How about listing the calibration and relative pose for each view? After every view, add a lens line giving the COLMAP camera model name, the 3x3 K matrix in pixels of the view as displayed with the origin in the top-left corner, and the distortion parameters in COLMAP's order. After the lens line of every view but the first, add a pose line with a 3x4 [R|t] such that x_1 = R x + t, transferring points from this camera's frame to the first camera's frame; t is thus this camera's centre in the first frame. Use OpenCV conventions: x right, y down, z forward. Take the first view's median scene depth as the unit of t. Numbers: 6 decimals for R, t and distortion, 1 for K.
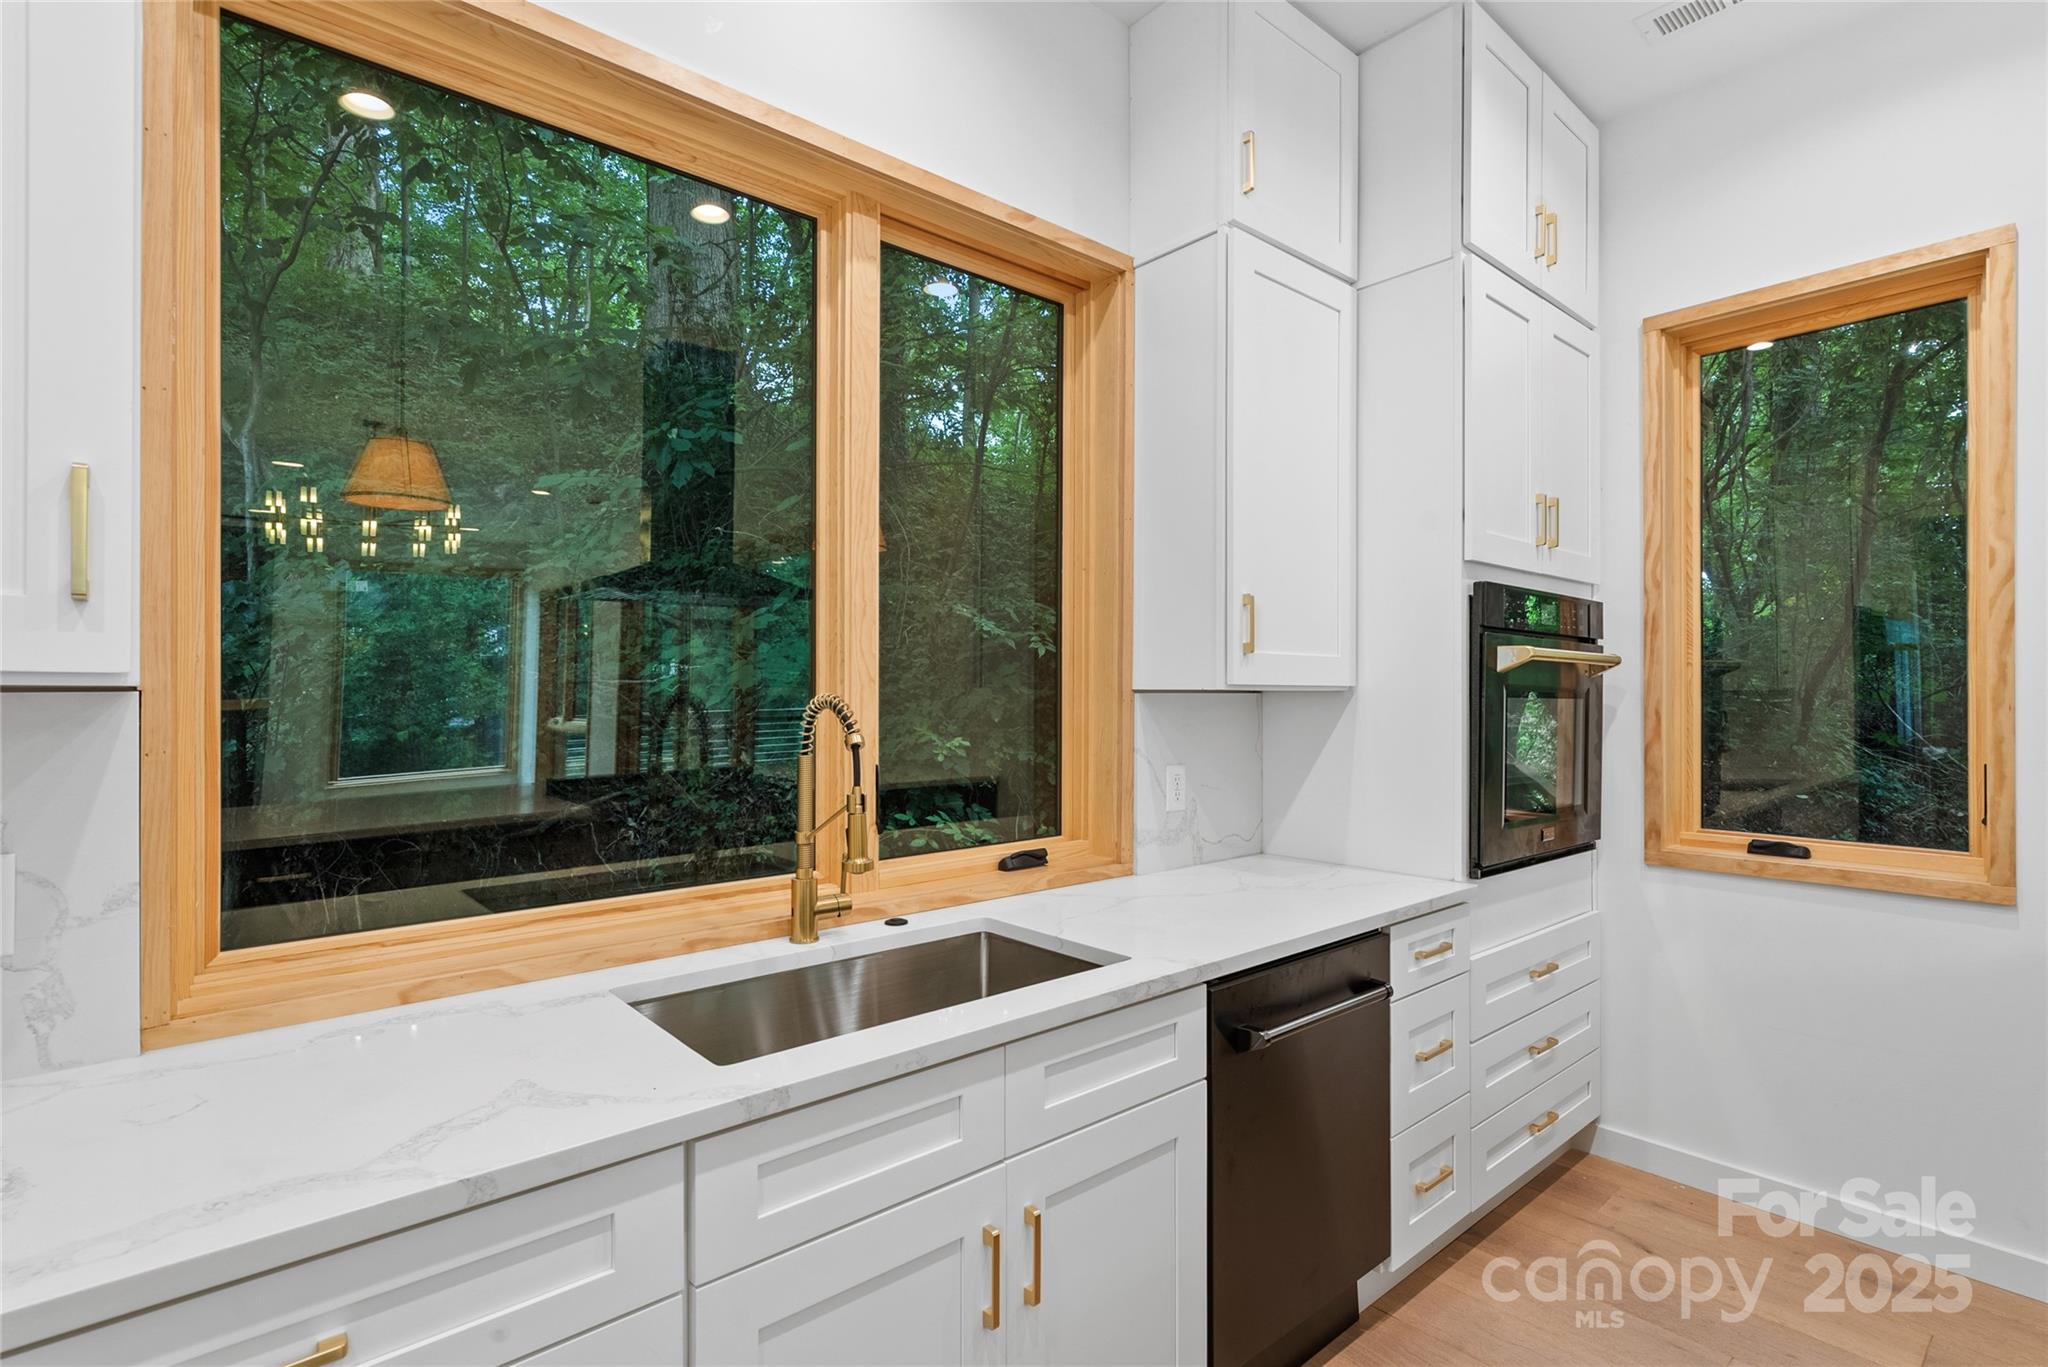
lens RADIAL K [[981.1, 0, 1029.3], [0, 981.1, 688.7], [0, 0, 1]] dist [-0.000226, 0.000488]
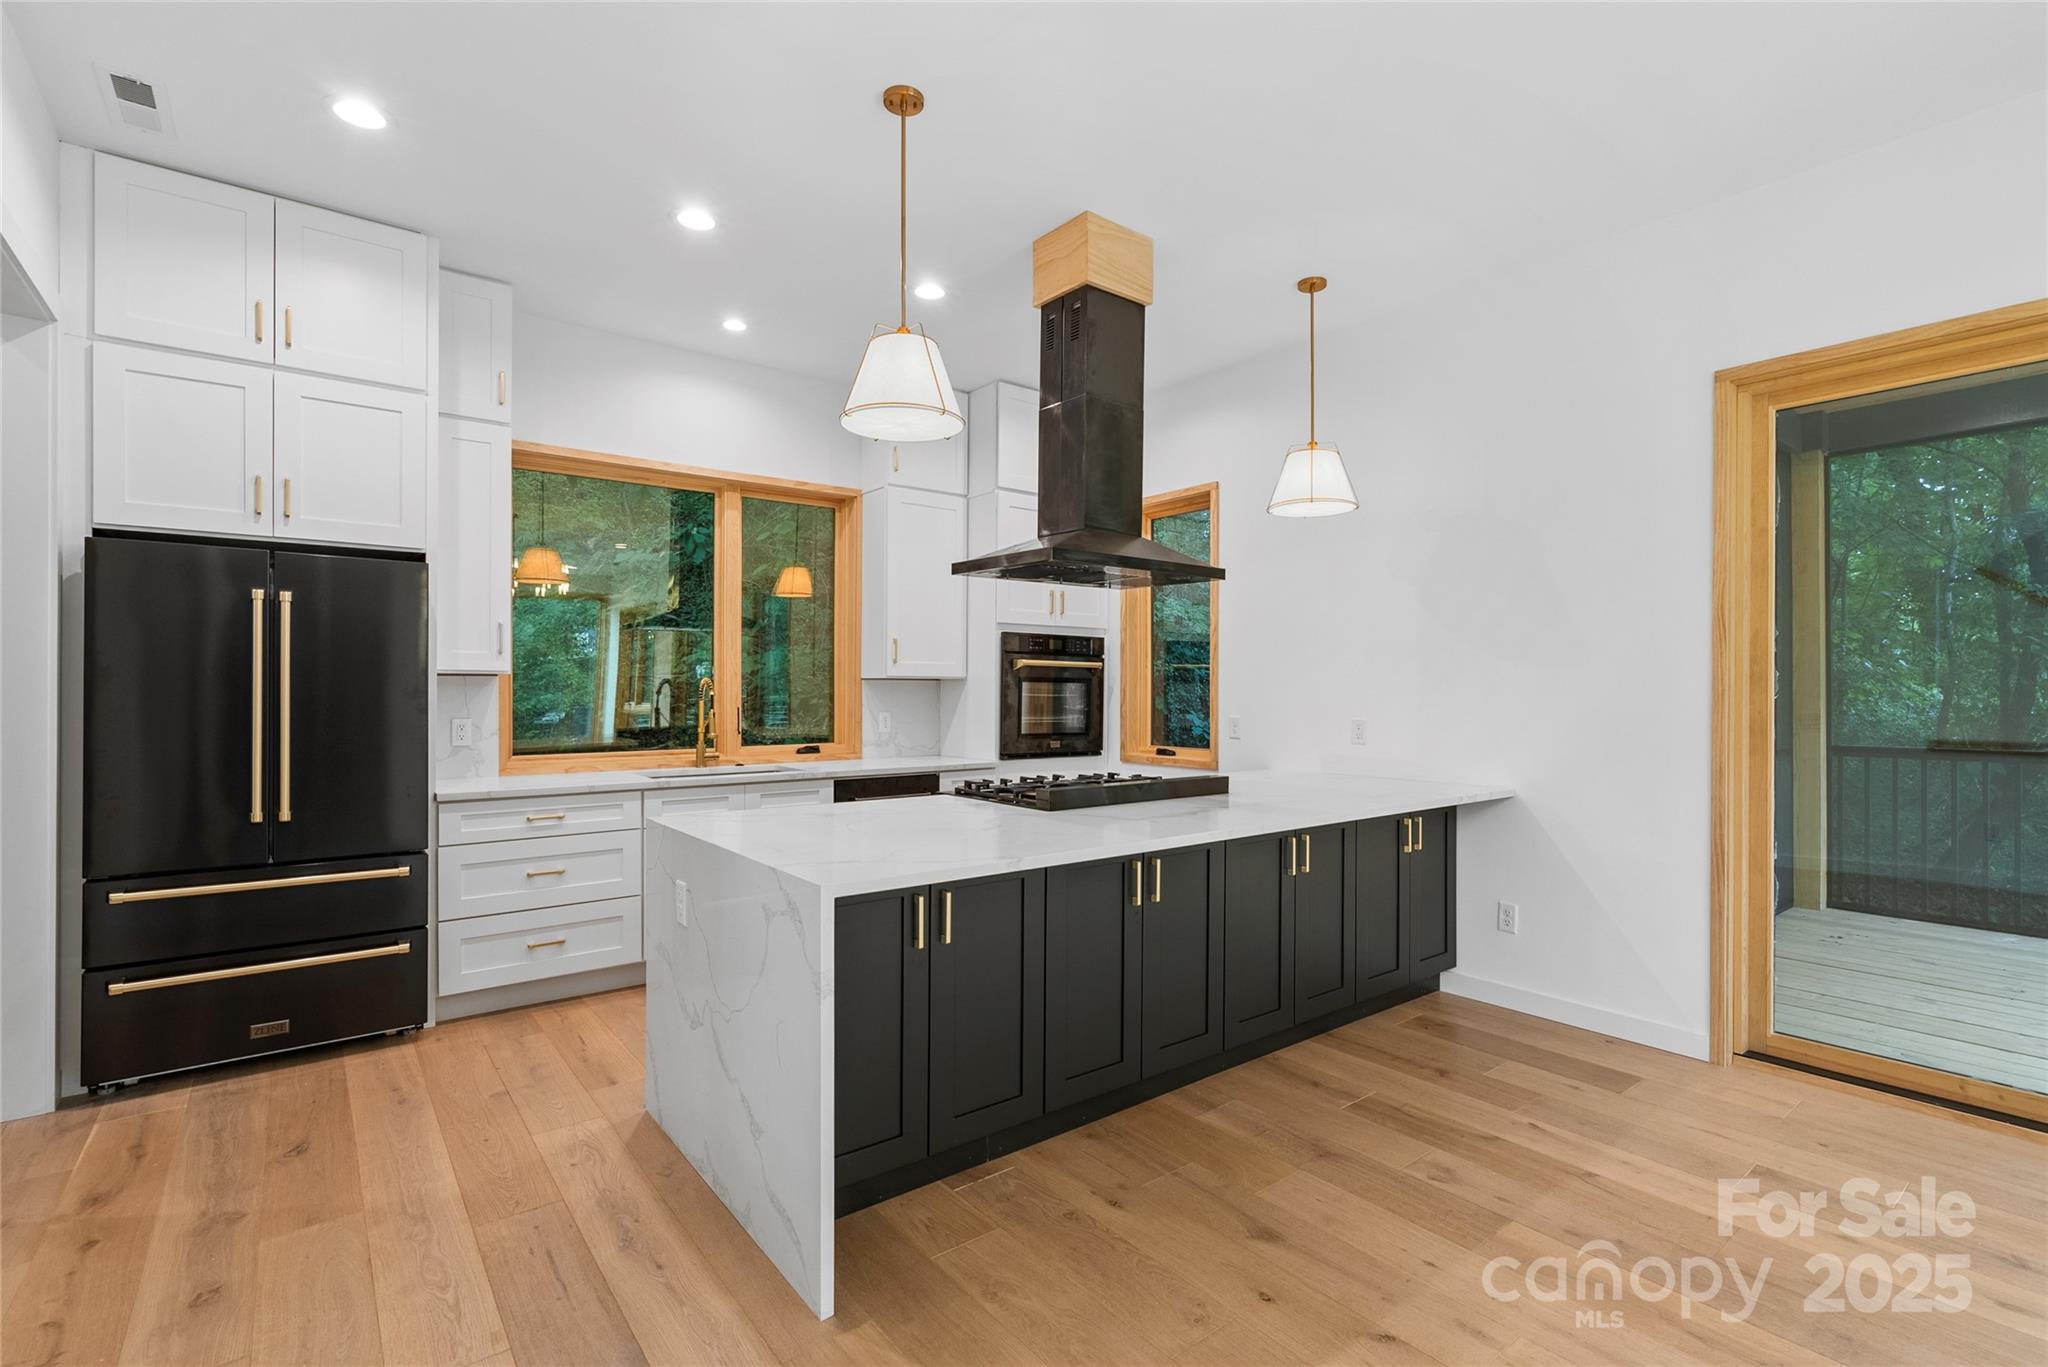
lens RADIAL K [[933.8, 0, 1024.0], [0, 933.8, 683.5], [0, 0, 1]] dist [-0.002295, 0.000865]
pose [[0.998312, 0.000588, -0.058080, 0.609276], [-0.000742, 0.999996, -0.002639, 0.018495], [0.058078, 0.002678, 0.998308, -1.154495]]
